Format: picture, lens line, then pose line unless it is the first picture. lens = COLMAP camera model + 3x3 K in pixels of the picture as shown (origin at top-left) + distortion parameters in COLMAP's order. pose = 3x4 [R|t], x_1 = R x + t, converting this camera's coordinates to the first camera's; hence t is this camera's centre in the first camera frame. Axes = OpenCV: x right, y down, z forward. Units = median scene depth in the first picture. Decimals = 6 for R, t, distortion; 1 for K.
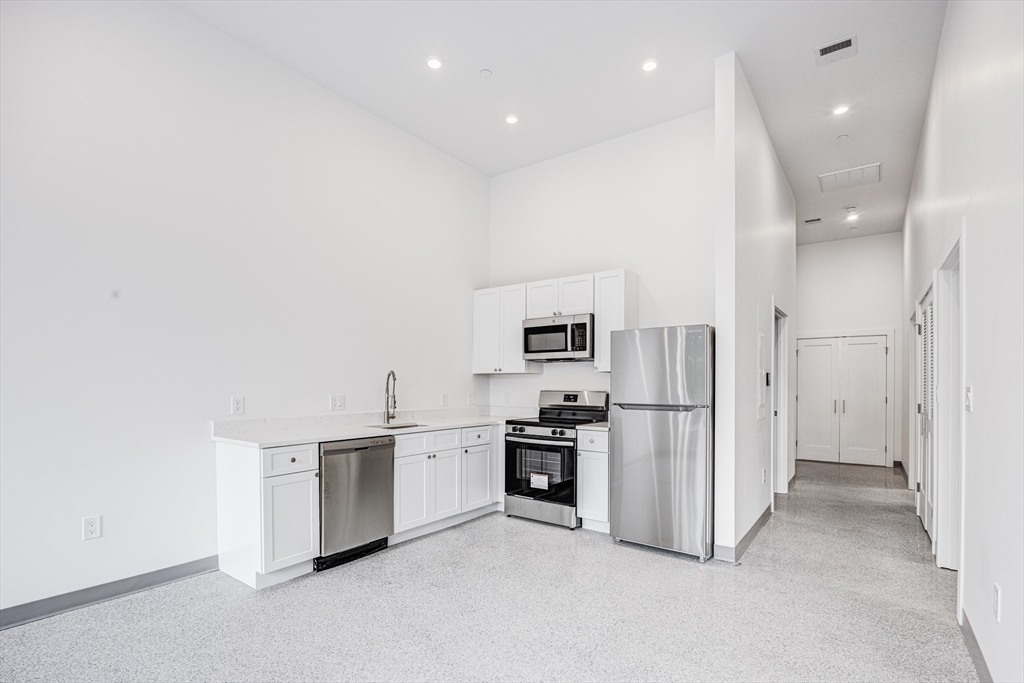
lens RADIAL K [[484.5, 0, 505.7], [0, 484.5, 389.1], [0, 0, 1]] dist [-0.004083, 0.000230]
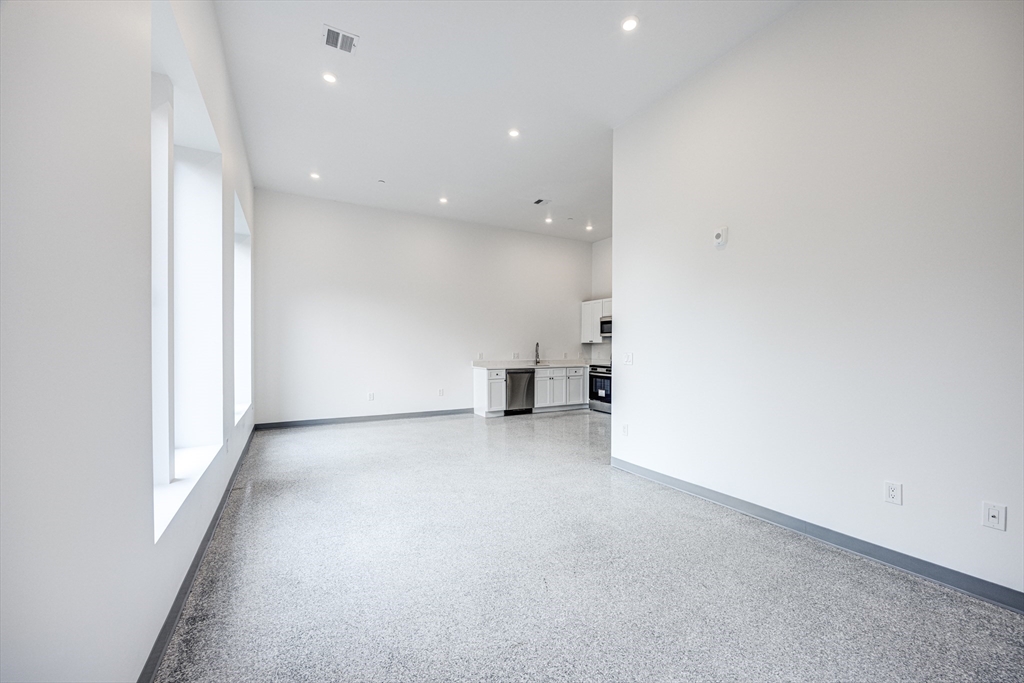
lens RADIAL K [[427.6, 0, 520.3], [0, 427.6, 346.5], [0, 0, 1]] dist [-0.001258, 0.000188]
pose [[0.917577, 0.001045, -0.397556, 0.506952], [-0.004829, 0.999952, -0.008519, -0.000755], [0.397528, 0.009736, 0.917538, -0.930695]]
